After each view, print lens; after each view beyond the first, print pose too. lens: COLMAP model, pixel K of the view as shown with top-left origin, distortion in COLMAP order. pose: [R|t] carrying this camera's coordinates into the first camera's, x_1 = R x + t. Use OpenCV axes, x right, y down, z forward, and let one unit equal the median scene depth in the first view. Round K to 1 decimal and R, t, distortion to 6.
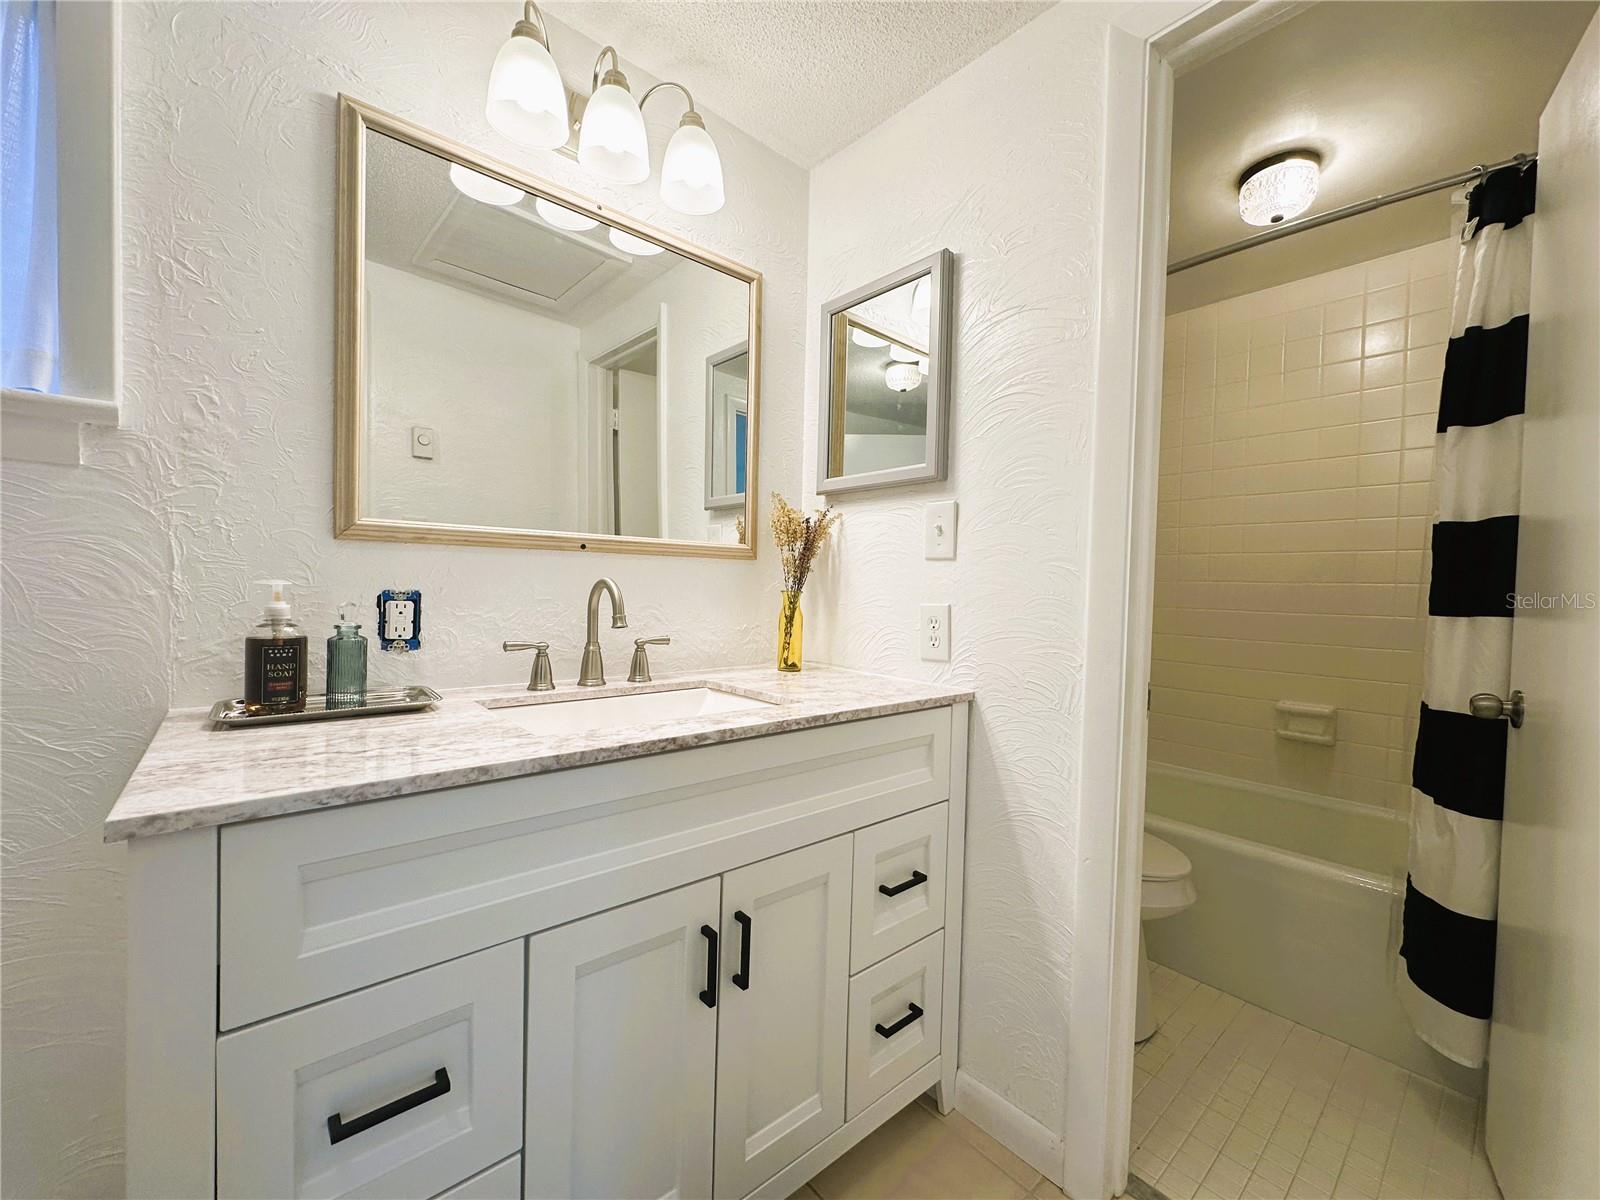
lens RADIAL K [[637.7, 0, 795.8], [0, 637.7, 596.2], [0, 0, 1]] dist [-0.006305, -0.000381]
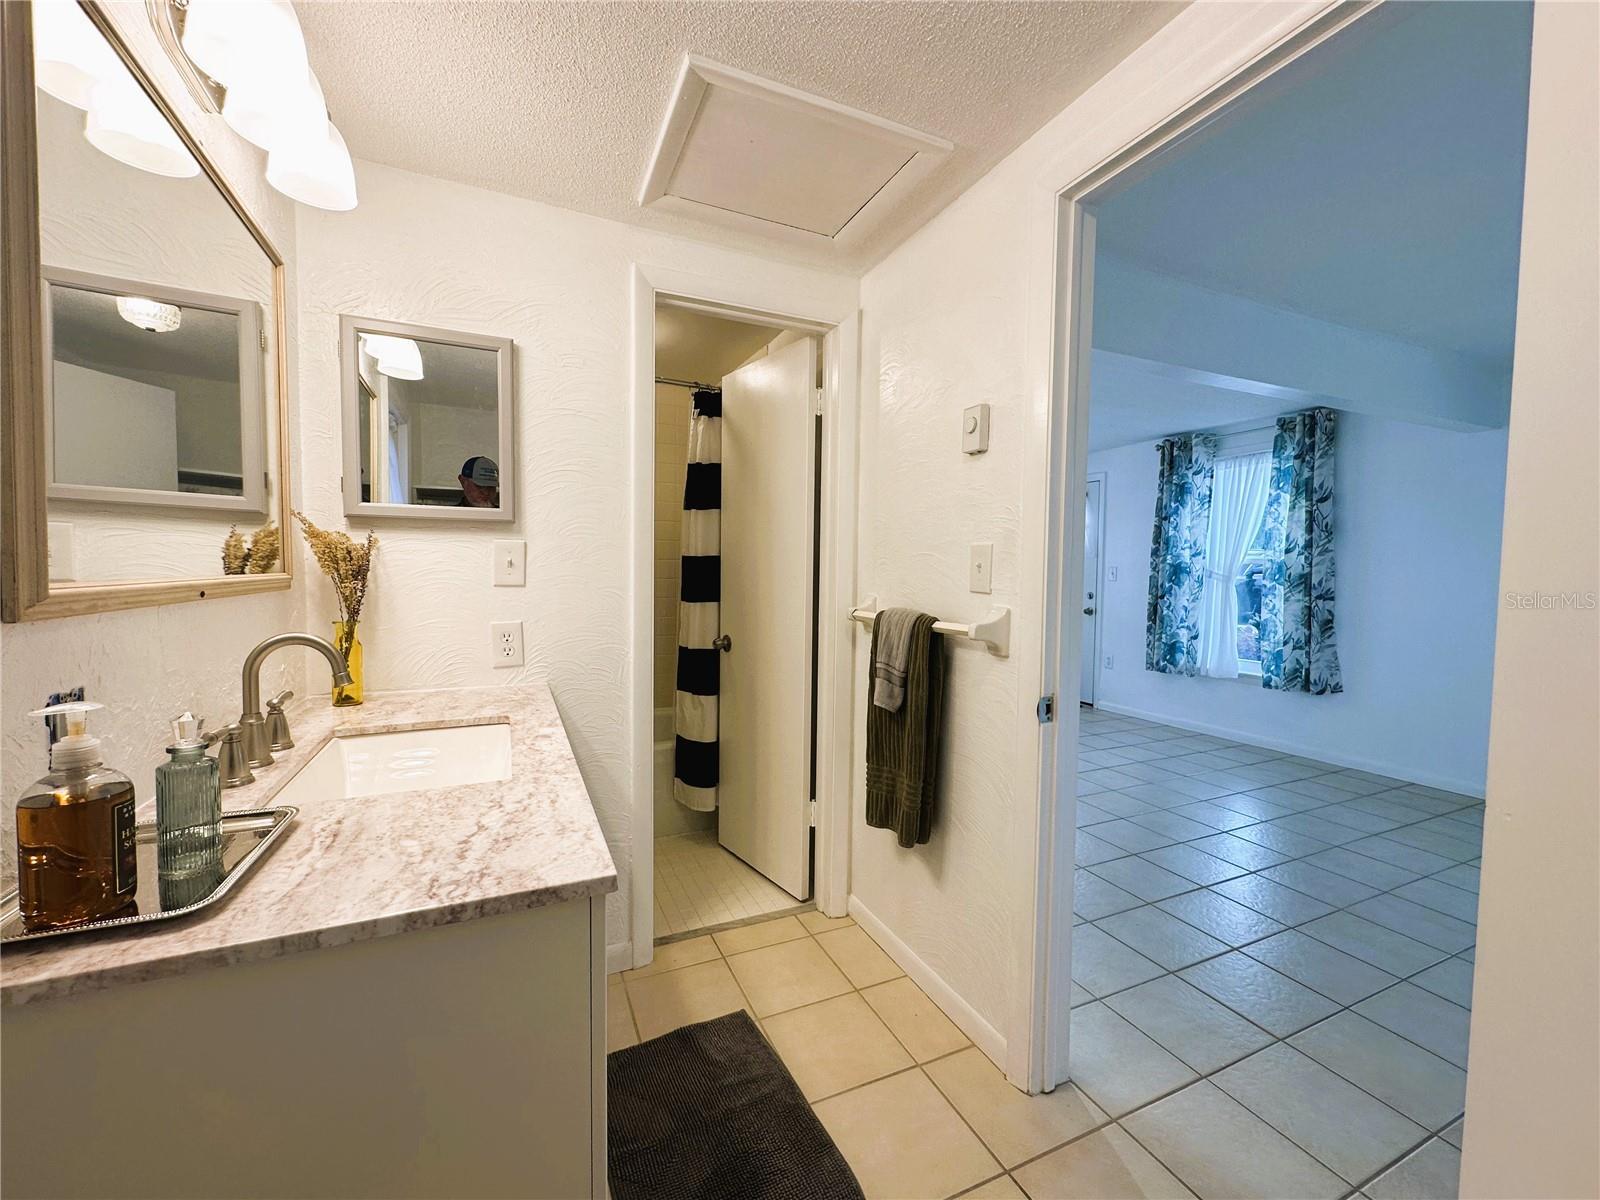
lens RADIAL K [[637.7, 0, 797.3], [0, 637.7, 597.4], [0, 0, 1]] dist [-0.006305, -0.000381]
pose [[0.275424, -0.064657, 0.959146, -0.935408], [0.012996, 0.997895, 0.063537, -0.122383], [-0.961235, -0.005035, 0.275684, 0.125052]]
